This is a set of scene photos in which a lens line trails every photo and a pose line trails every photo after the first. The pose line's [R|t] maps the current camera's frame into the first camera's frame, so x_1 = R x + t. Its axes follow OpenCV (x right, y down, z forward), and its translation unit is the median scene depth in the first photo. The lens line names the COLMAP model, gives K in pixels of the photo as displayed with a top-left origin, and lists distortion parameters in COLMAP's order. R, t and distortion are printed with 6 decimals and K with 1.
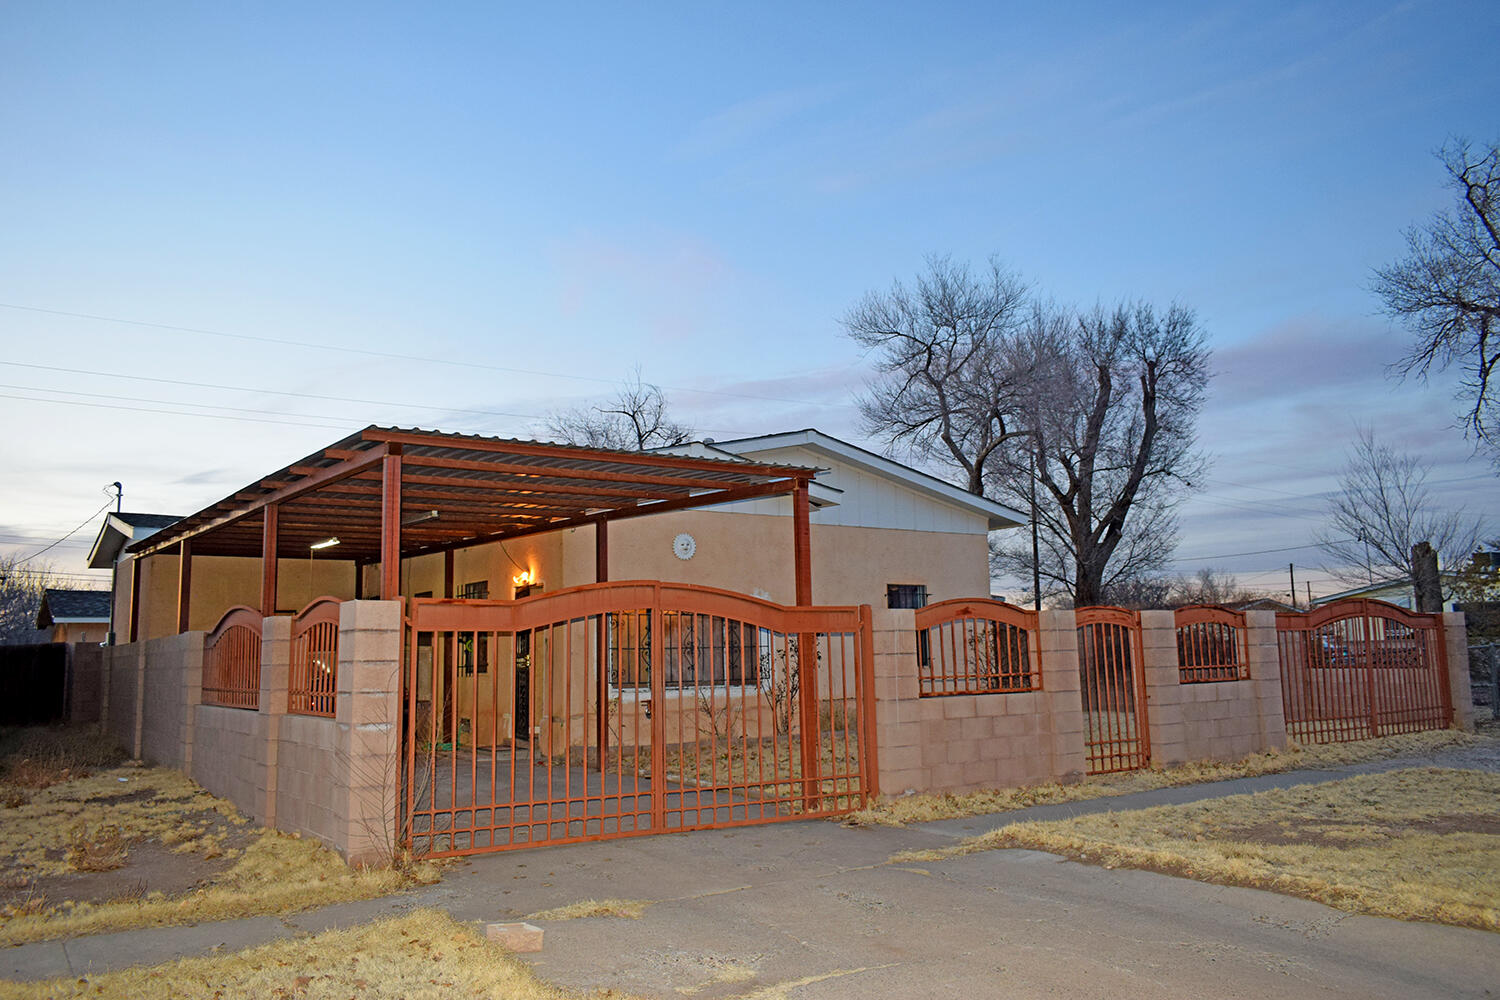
lens RADIAL K [[1153.8, 0, 761.9], [0, 1153.8, 497.0], [0, 0, 1]] dist [-0.024485, 0.013839]
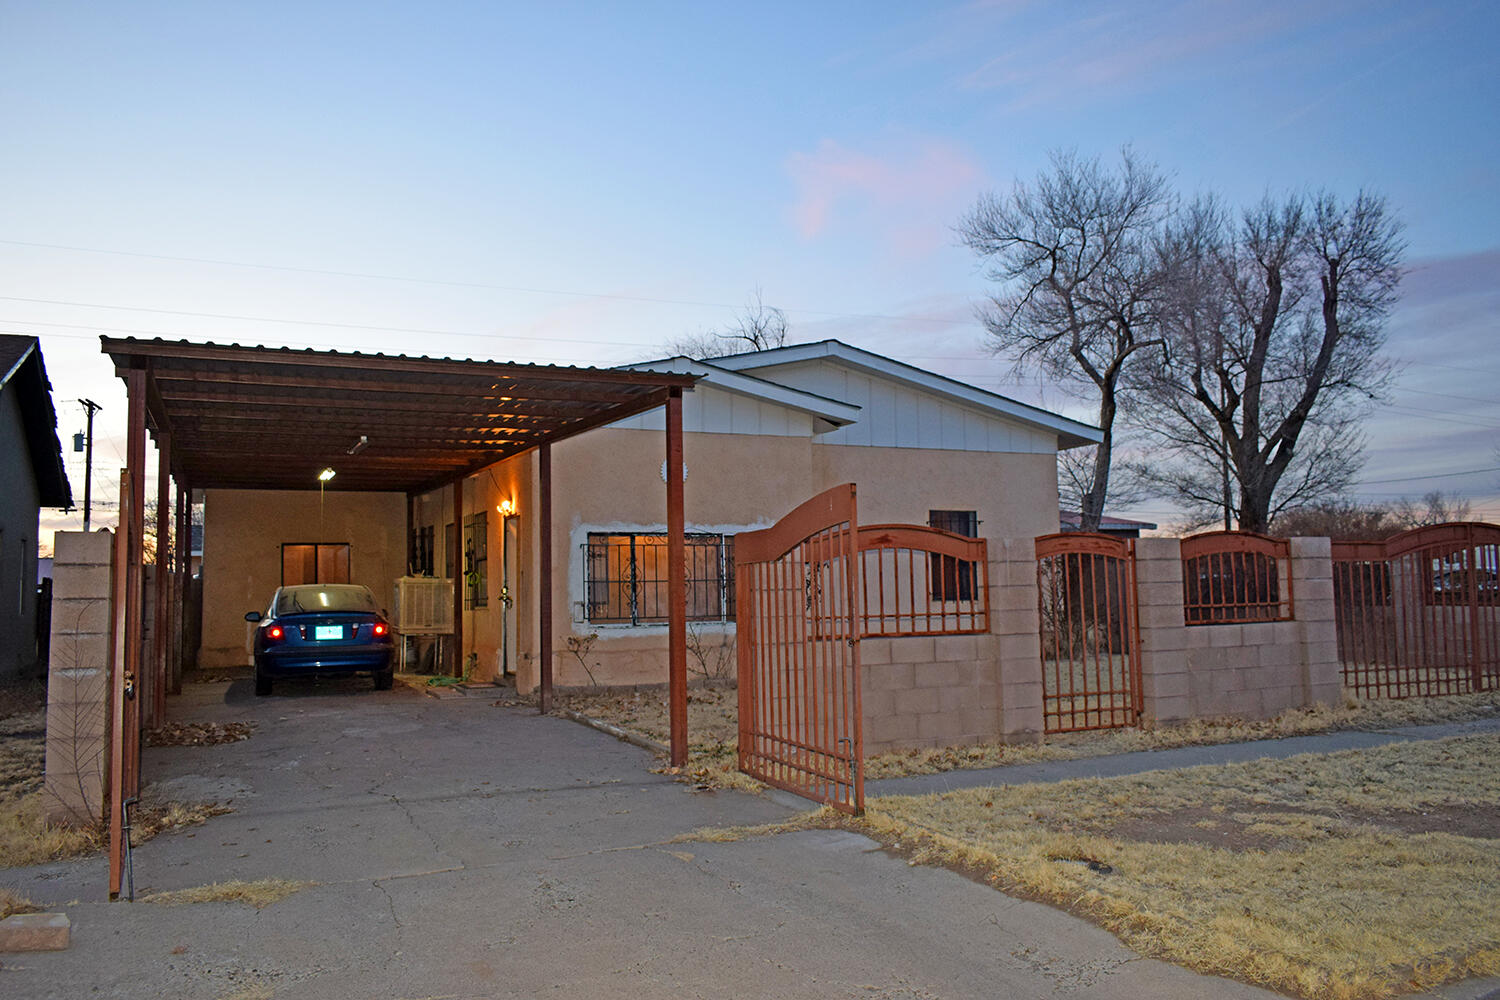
lens RADIAL K [[1153.8, 0, 755.0], [0, 1153.8, 505.3], [0, 0, 1]] dist [-0.024485, 0.013839]
pose [[0.983603, -0.010828, -0.180024, 0.144795], [0.022906, 0.997613, 0.065146, 0.010234], [0.178889, -0.068201, 0.981503, 0.094831]]
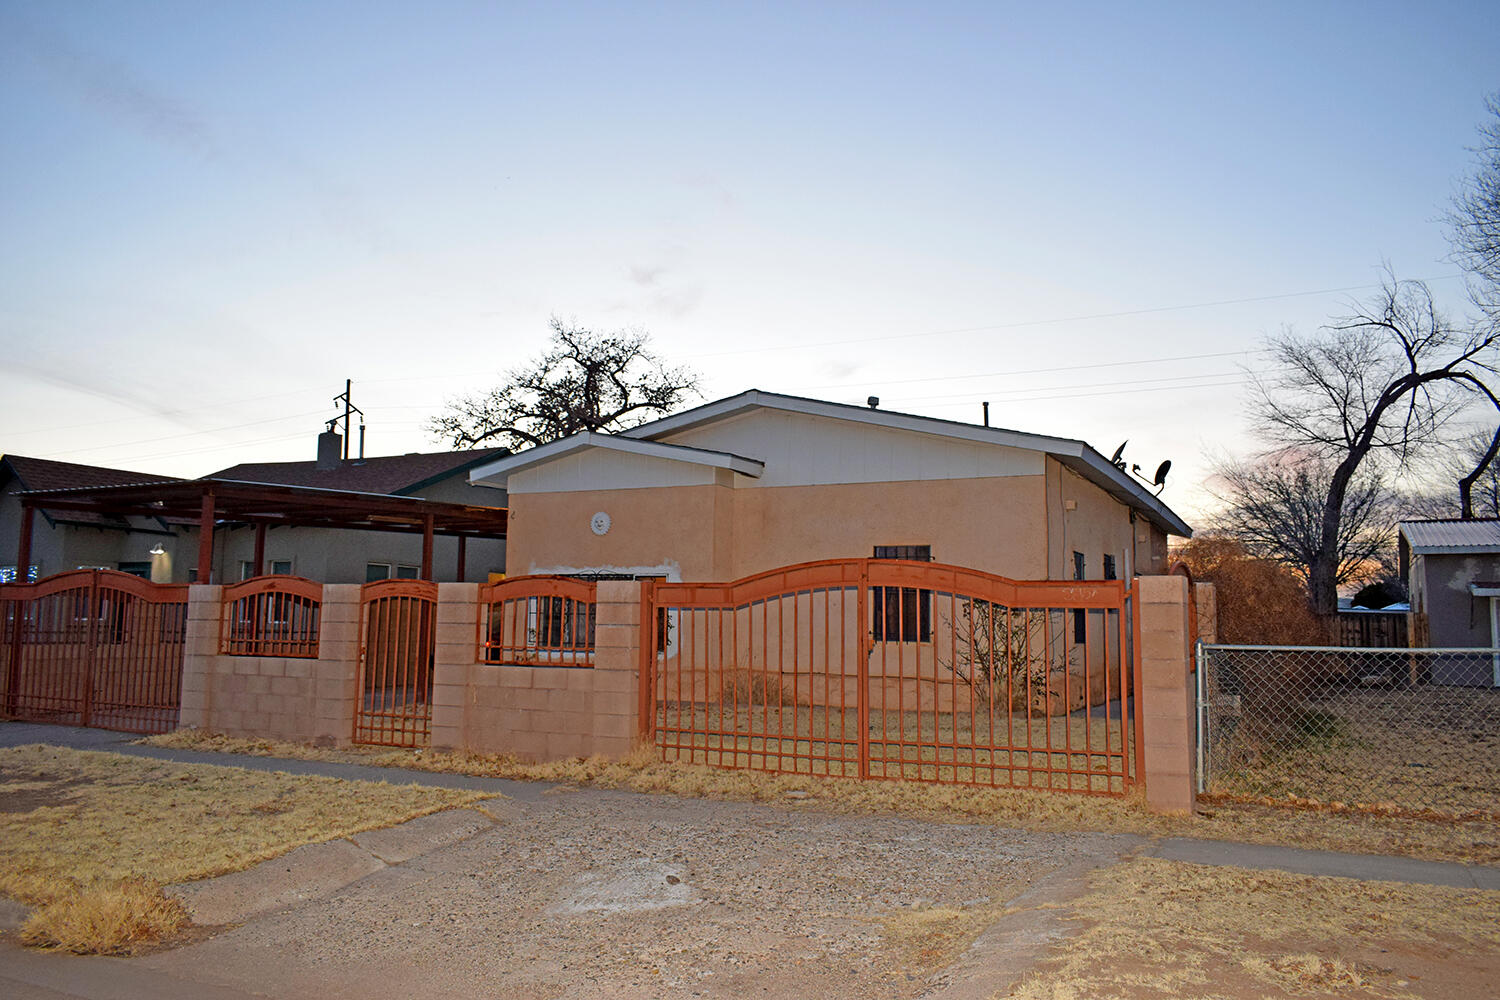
lens RADIAL K [[1153.8, 0, 757.0], [0, 1153.8, 500.8], [0, 0, 1]] dist [-0.024485, 0.013839]
pose [[0.465117, -0.066397, -0.882756, 0.886826], [0.101866, 0.994574, -0.021135, 0.053816], [0.879369, -0.080093, 0.469357, 0.546235]]
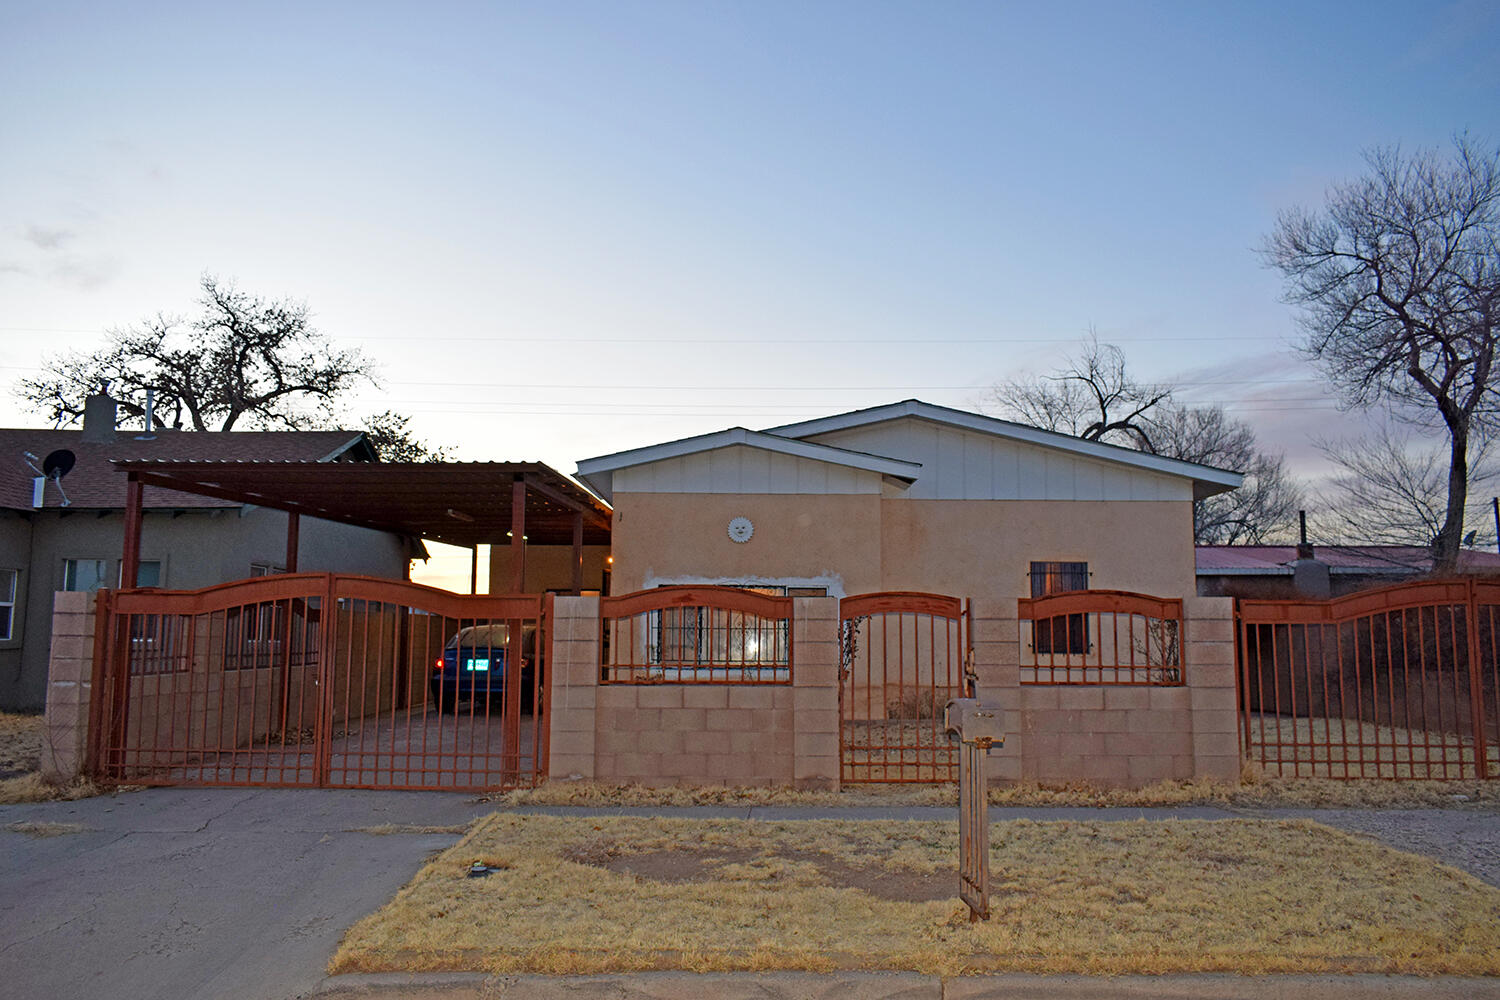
lens RADIAL K [[1153.8, 0, 754.7], [0, 1153.8, 498.2], [0, 0, 1]] dist [-0.024485, 0.013839]
pose [[0.815959, -0.043711, -0.576454, 0.479784], [0.058671, 0.998250, 0.007353, 0.007027], [0.575124, -0.039821, 0.817096, 0.151516]]
